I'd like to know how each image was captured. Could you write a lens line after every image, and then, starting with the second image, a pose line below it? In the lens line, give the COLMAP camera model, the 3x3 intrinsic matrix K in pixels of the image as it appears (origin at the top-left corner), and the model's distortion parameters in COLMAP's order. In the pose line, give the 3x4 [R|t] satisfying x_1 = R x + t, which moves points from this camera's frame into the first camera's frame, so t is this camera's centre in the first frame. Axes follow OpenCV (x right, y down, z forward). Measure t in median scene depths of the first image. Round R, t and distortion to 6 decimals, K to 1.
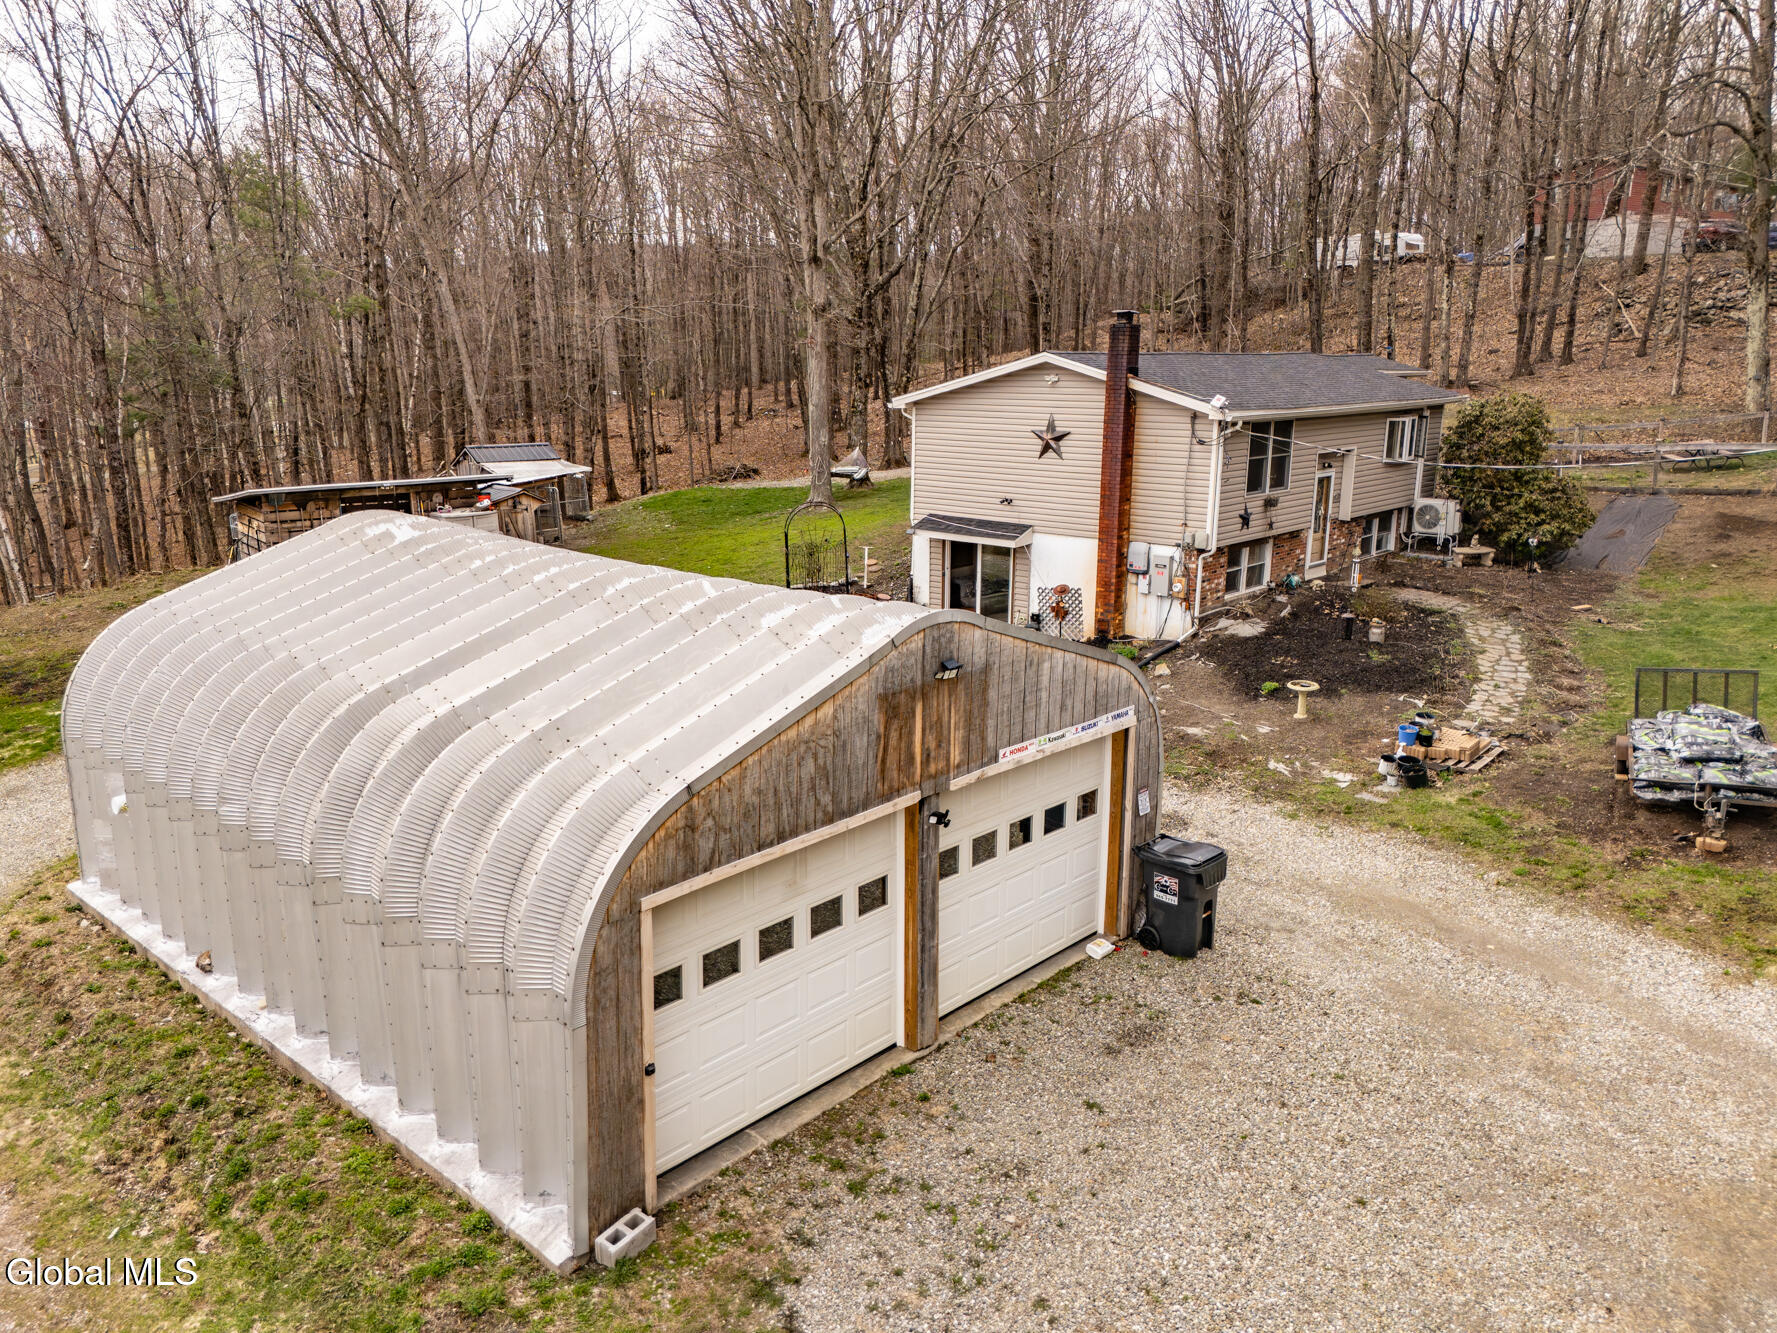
lens RADIAL K [[1319.7, 0, 893.5], [0, 1319.7, 666.4], [0, 0, 1]] dist [0.058289, -0.046626]
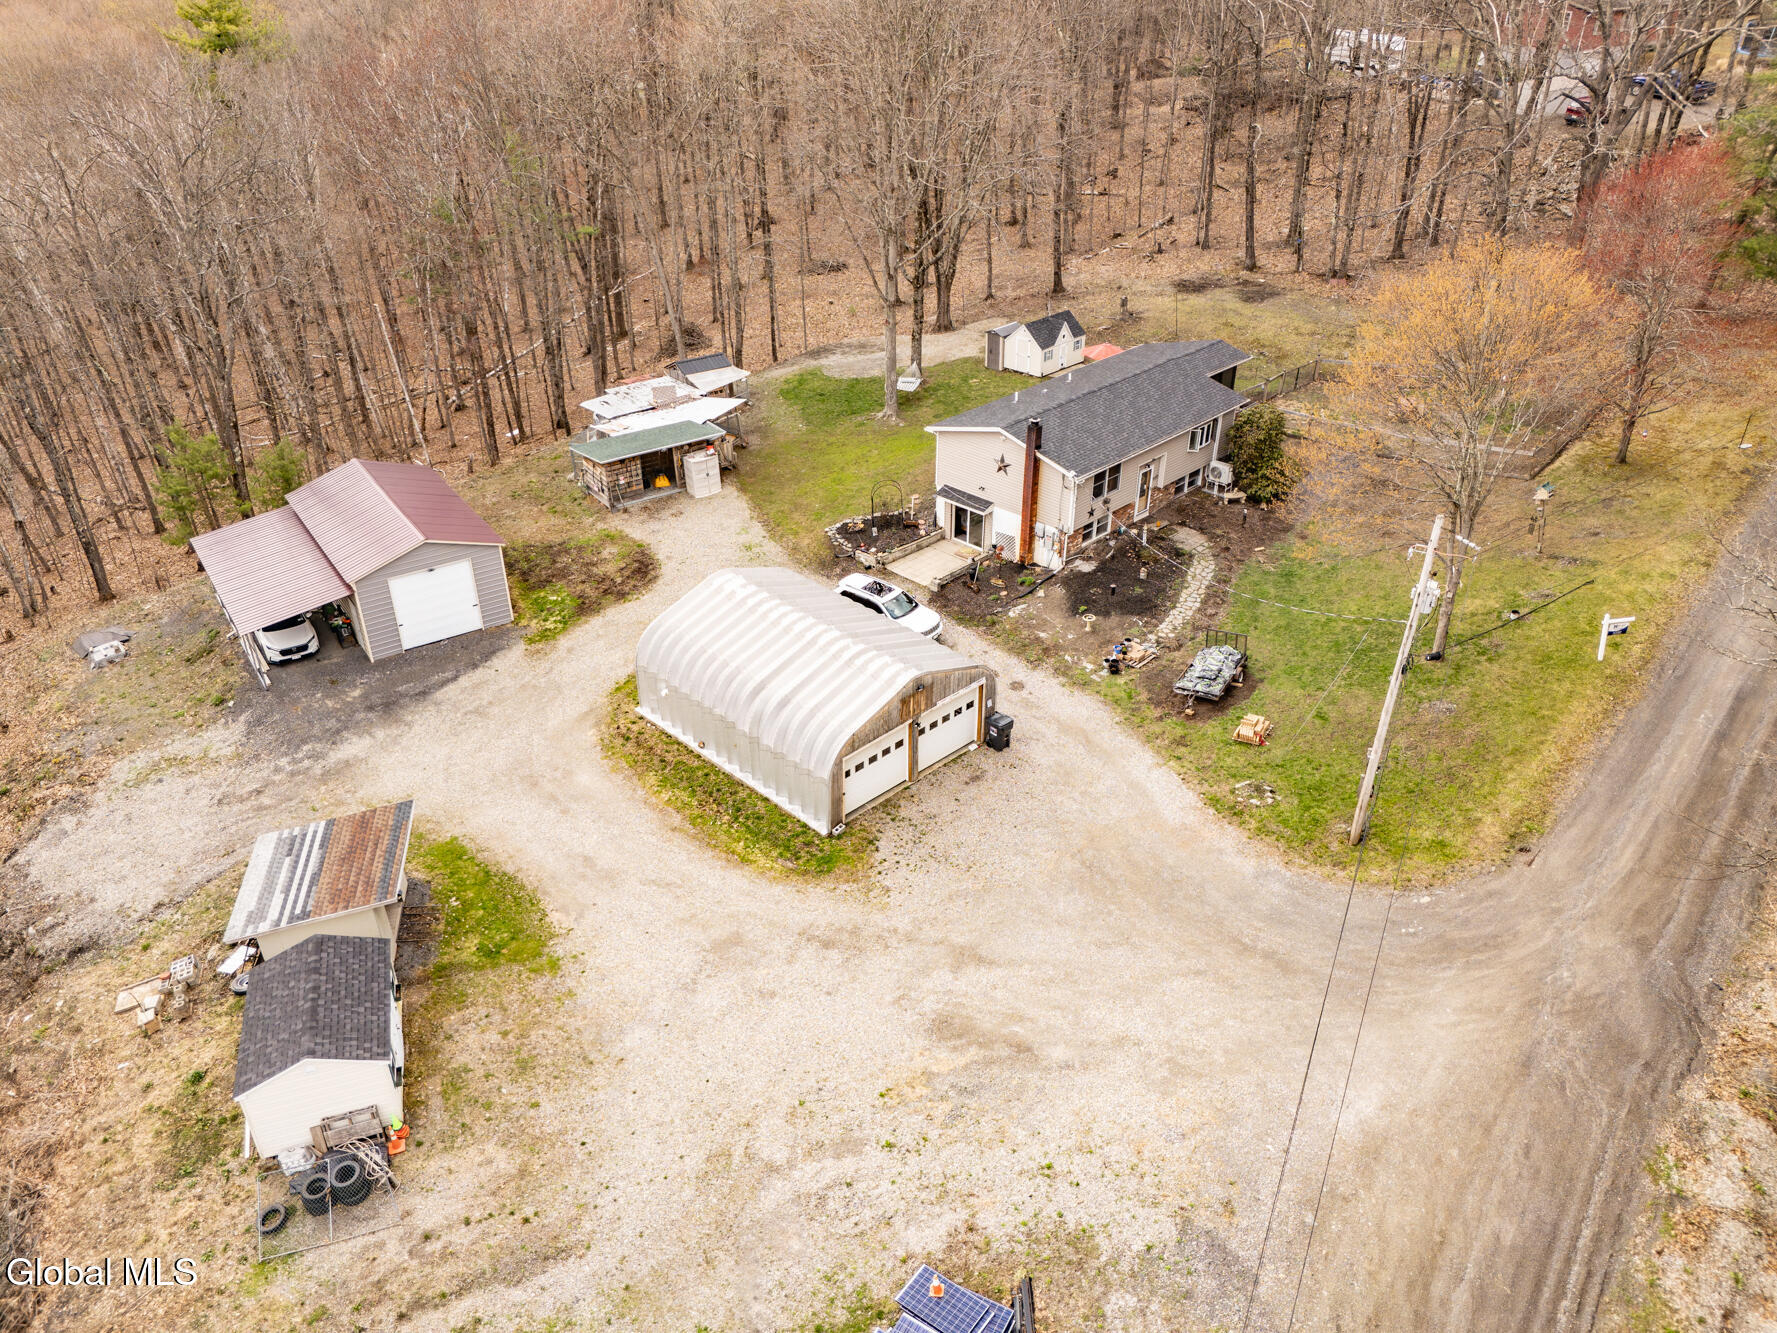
lens RADIAL K [[1307.1, 0, 891.4], [0, 1307.1, 663.2], [0, 0, 1]] dist [0.079099, -0.083094]
pose [[0.998087, 0.024619, -0.056708, 0.074397], [-0.006413, 0.953570, 0.301104, -0.517271], [0.061488, -0.300164, 0.951904, -1.086359]]
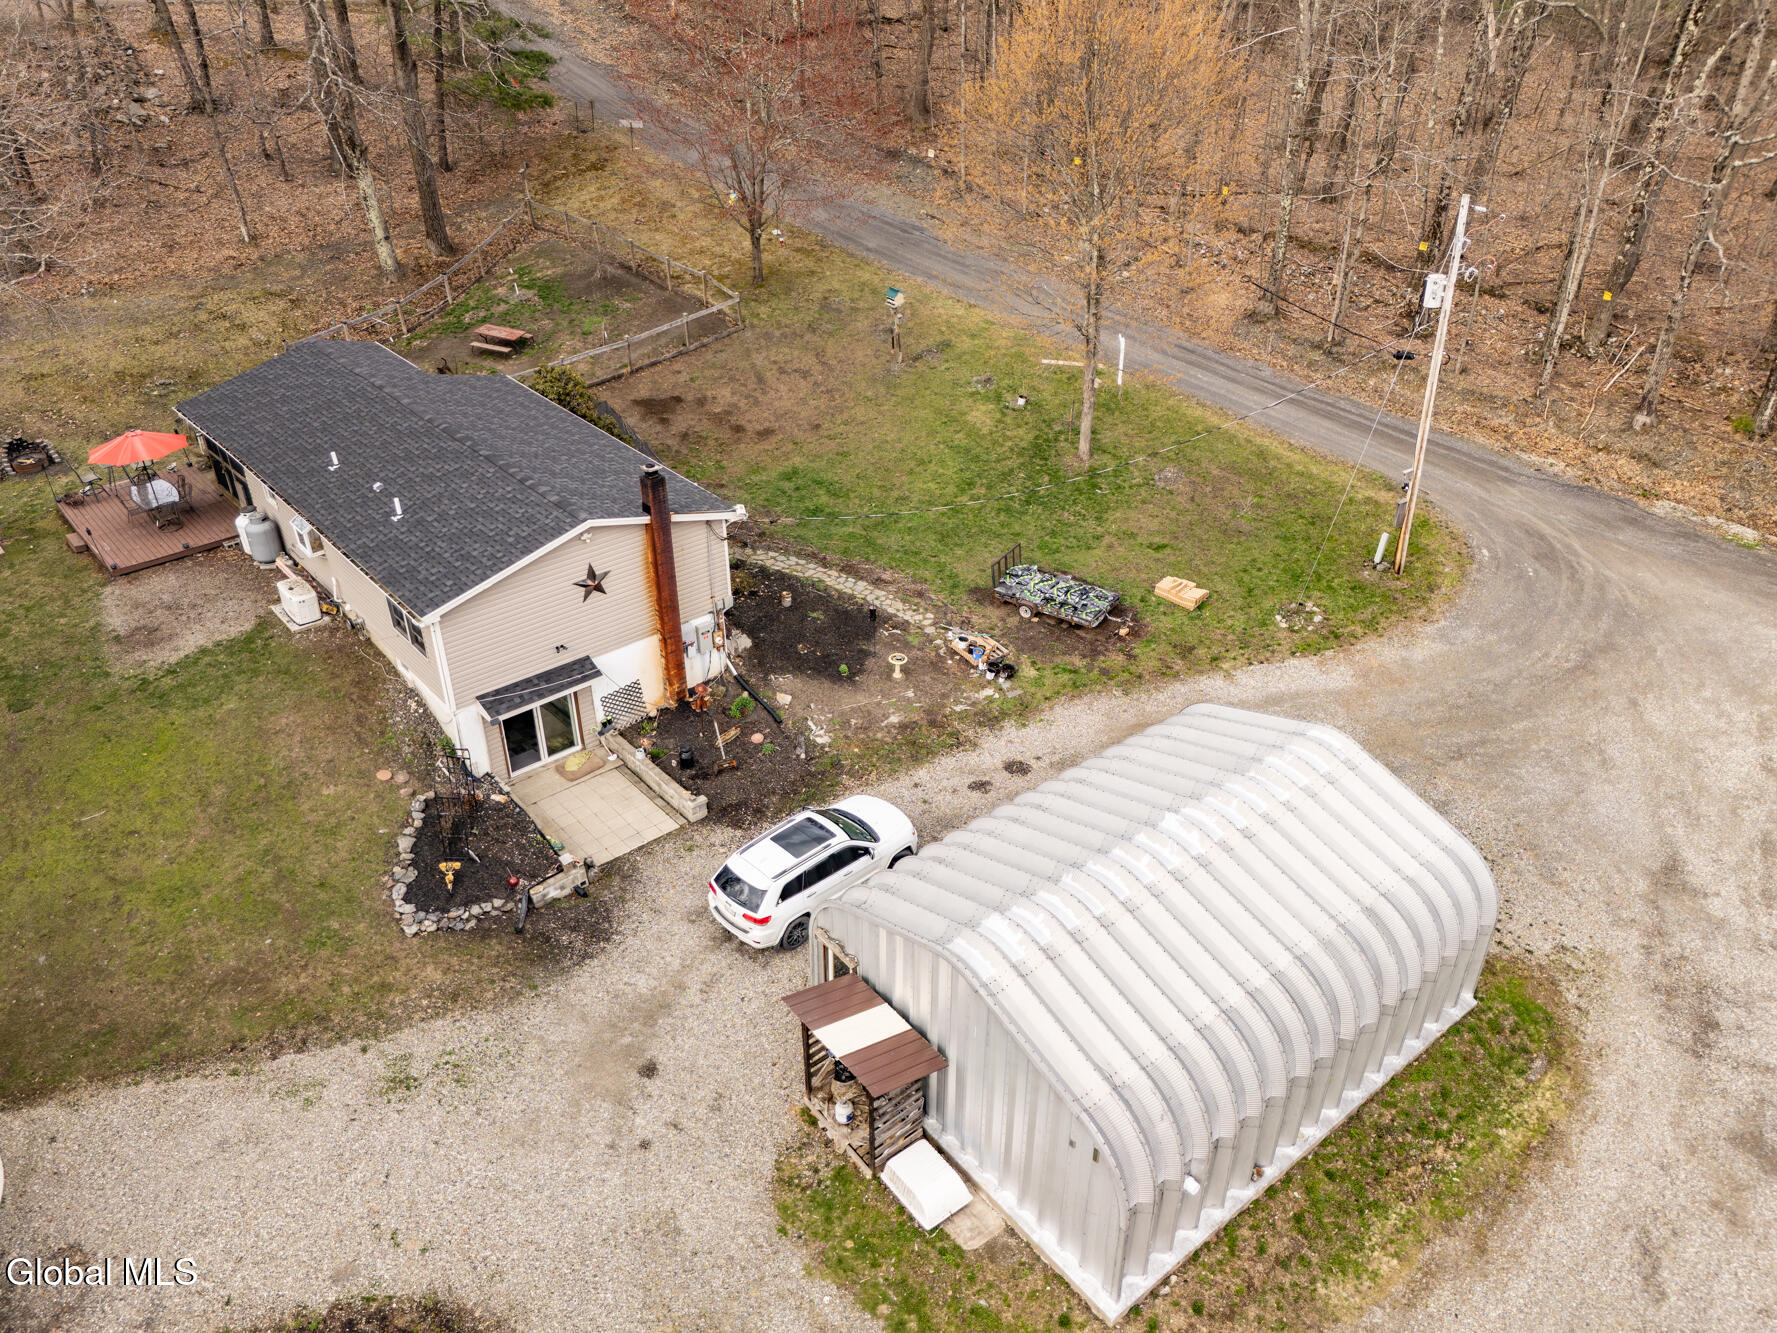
lens RADIAL K [[1307.1, 0, 891.4], [0, 1307.1, 663.2], [0, 0, 1]] dist [0.079099, -0.083094]
pose [[0.153327, -0.525834, 0.836653, -0.862215], [0.229143, 0.842507, 0.487520, -0.636939], [-0.961241, 0.116963, 0.249670, 0.514457]]
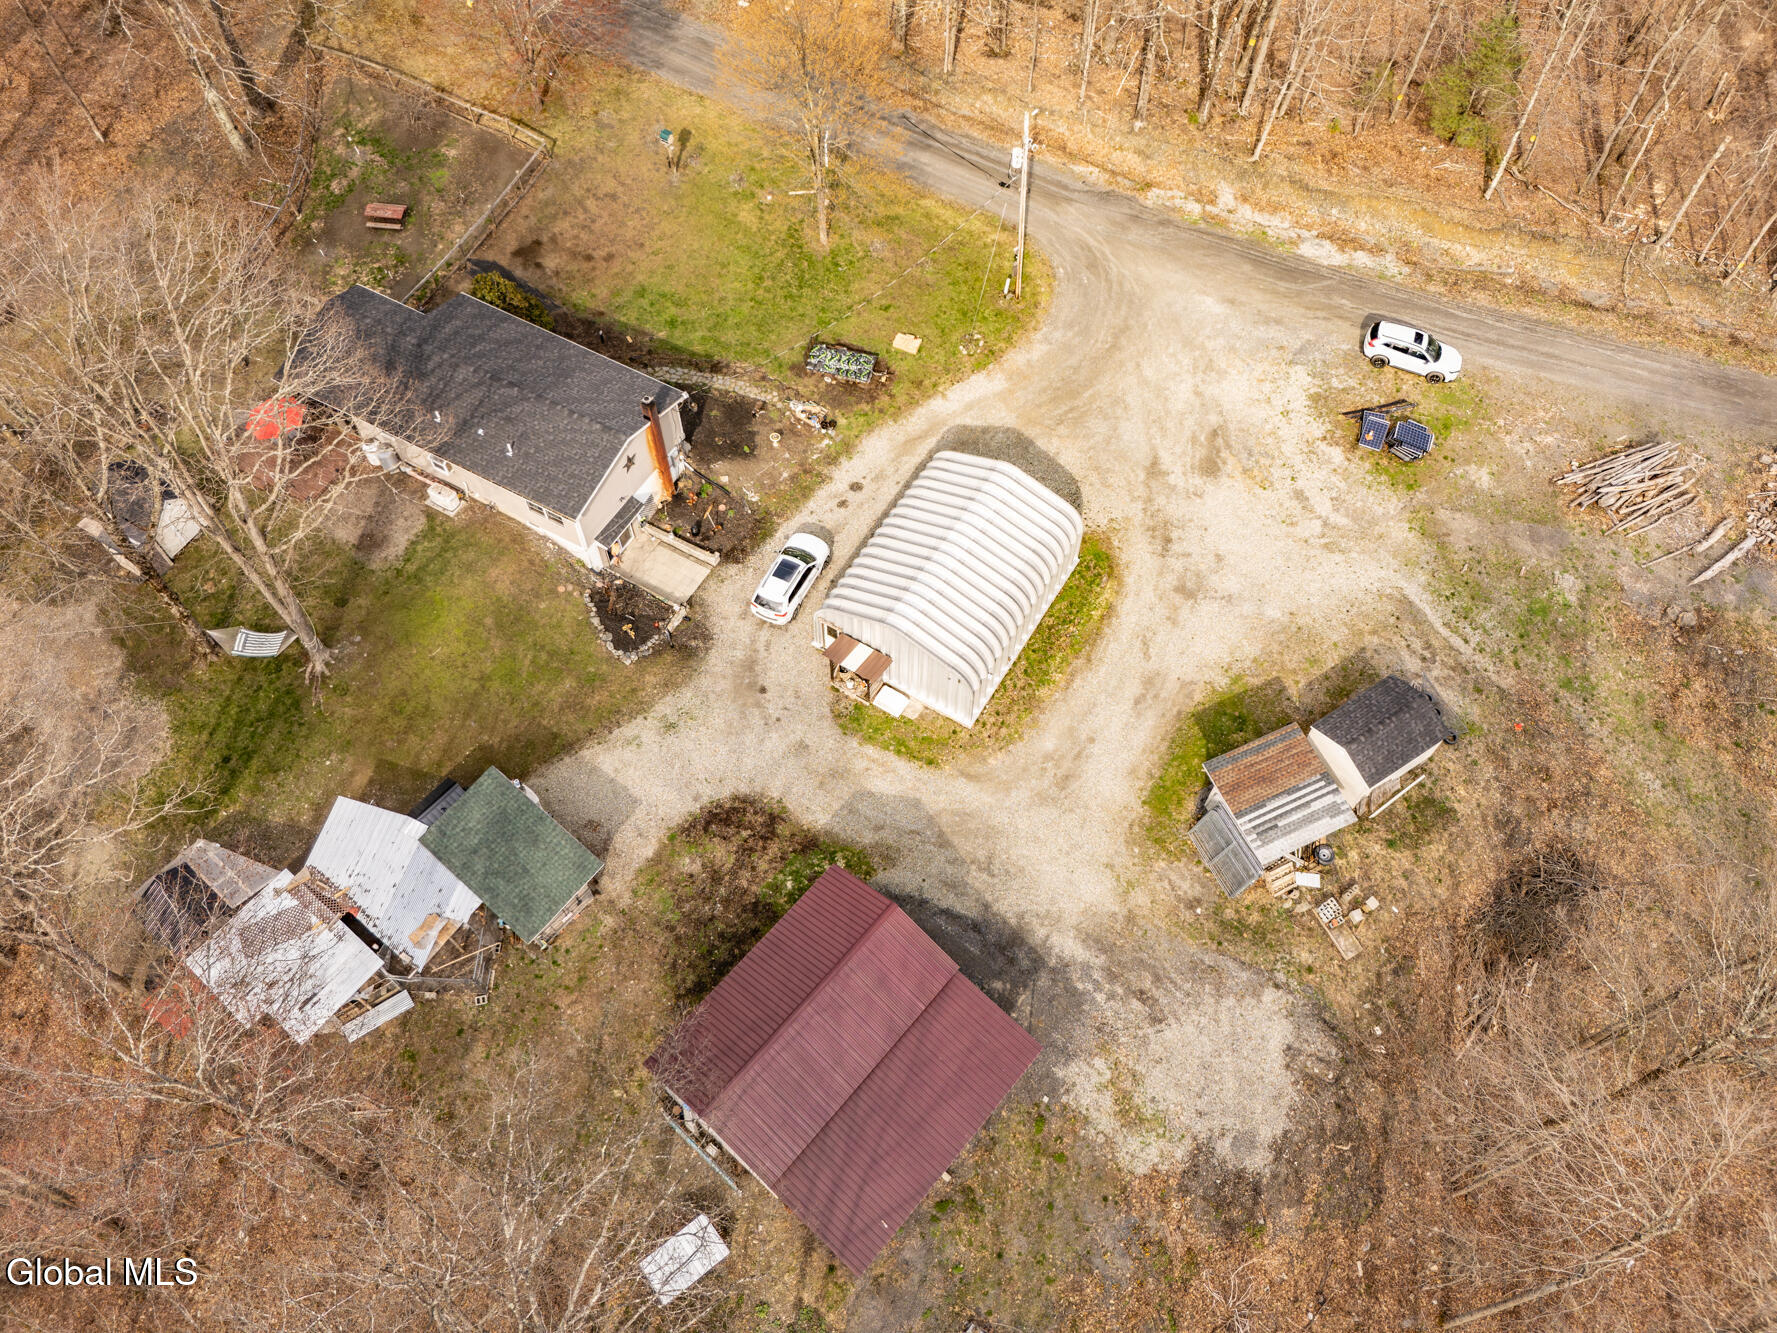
lens RADIAL K [[1269.6, 0, 889.5], [0, 1269.6, 690.5], [0, 0, 1]] dist [0.064867, -0.069593]
pose [[-0.193280, -0.846089, 0.496766, -1.356896], [0.225924, 0.454328, 0.861710, -1.766010], [-0.954778, 0.278783, 0.103339, 0.524788]]
